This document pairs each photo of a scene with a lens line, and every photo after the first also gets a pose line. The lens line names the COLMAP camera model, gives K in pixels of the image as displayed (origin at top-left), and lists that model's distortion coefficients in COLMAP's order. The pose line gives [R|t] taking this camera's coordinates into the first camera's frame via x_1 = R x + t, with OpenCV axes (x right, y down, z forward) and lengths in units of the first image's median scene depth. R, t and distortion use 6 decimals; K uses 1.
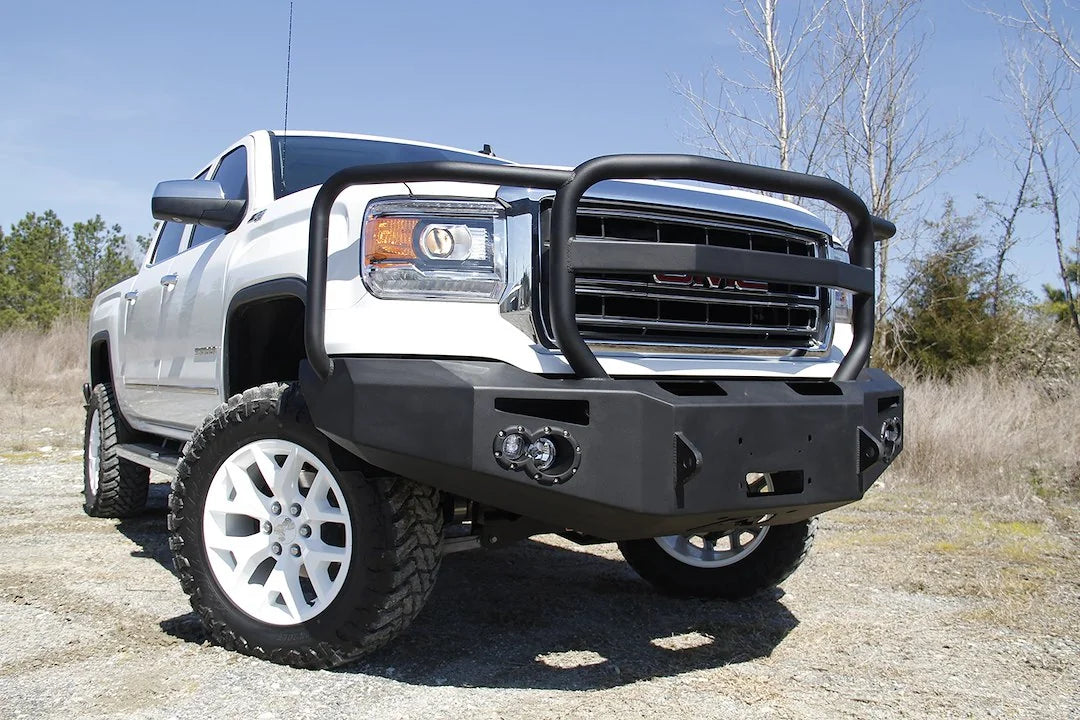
lens RADIAL K [[965.0, 0, 516.5], [0, 965.0, 359.8], [0, 0, 1]] dist [-0.170530, 0.004314]
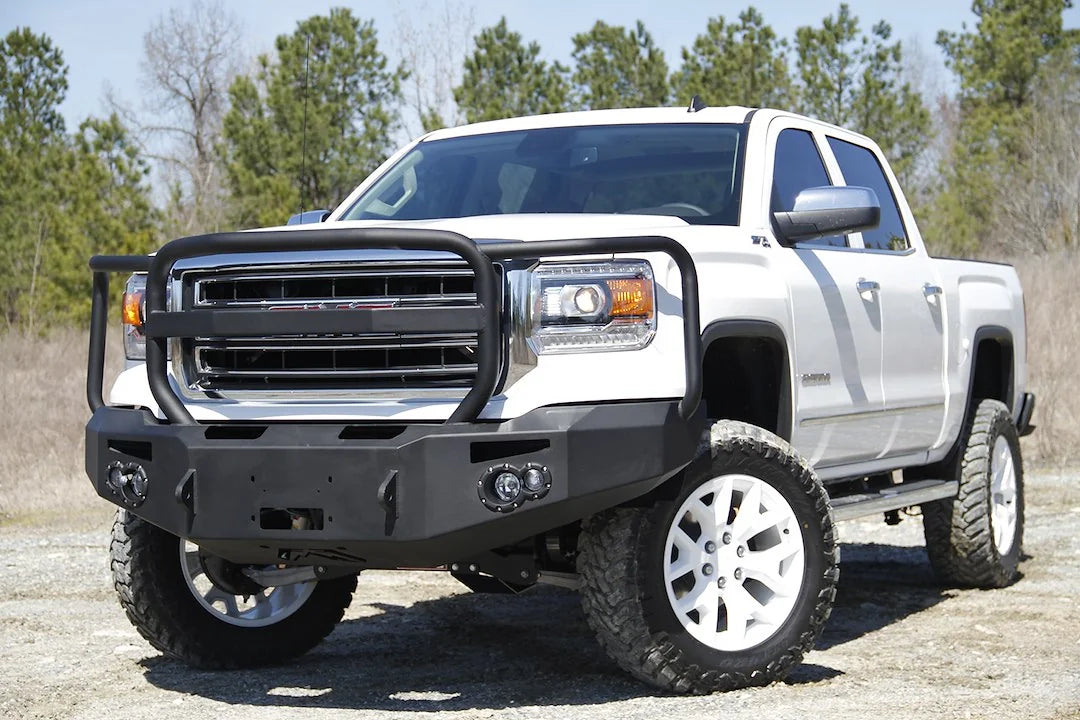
lens RADIAL K [[2578.9, 0, 537.8], [0, 2578.9, 381.0], [0, 0, 1]] dist [0.554860, 0.316677]
pose [[0.574914, -0.005523, -0.818195, 2.687841], [0.039737, 0.998986, 0.021178, -0.077437], [0.817248, -0.044688, 0.574550, -0.467453]]
